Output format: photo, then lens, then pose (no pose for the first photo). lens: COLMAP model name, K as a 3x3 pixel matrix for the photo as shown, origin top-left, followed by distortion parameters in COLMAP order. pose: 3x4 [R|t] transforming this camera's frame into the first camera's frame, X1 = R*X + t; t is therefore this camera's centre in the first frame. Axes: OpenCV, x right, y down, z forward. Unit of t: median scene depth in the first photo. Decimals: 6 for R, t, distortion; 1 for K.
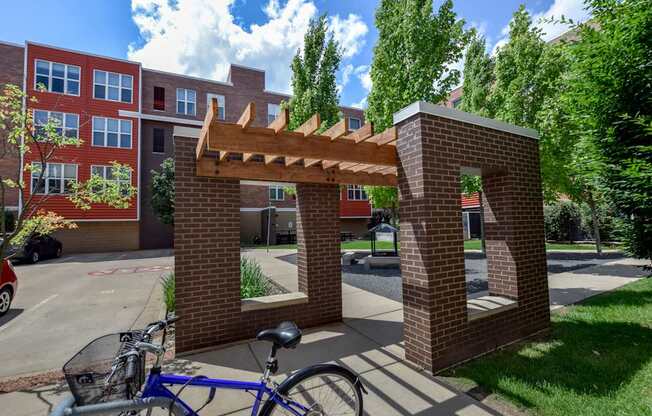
lens RADIAL K [[291.1, 0, 325.8], [0, 291.1, 210.6], [0, 0, 1]] dist [-0.000782, 0.000054]
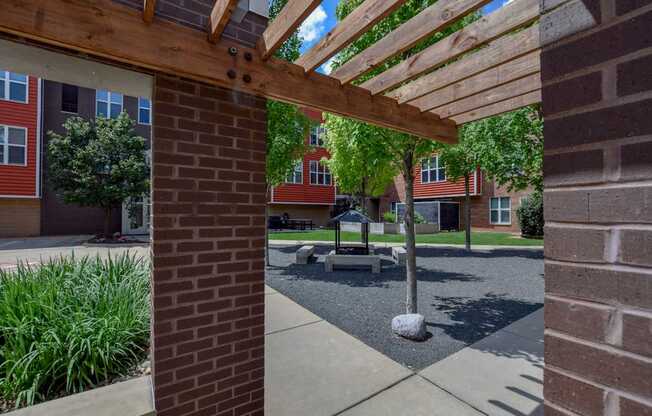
lens RADIAL K [[291.1, 0, 325.8], [0, 291.1, 209.6], [0, 0, 1]] dist [-0.000782, 0.000054]
pose [[0.991558, 0.030474, 0.126032, 0.021917], [-0.035423, 0.998679, 0.037214, 0.011027], [-0.124731, -0.041364, 0.991328, 0.163908]]
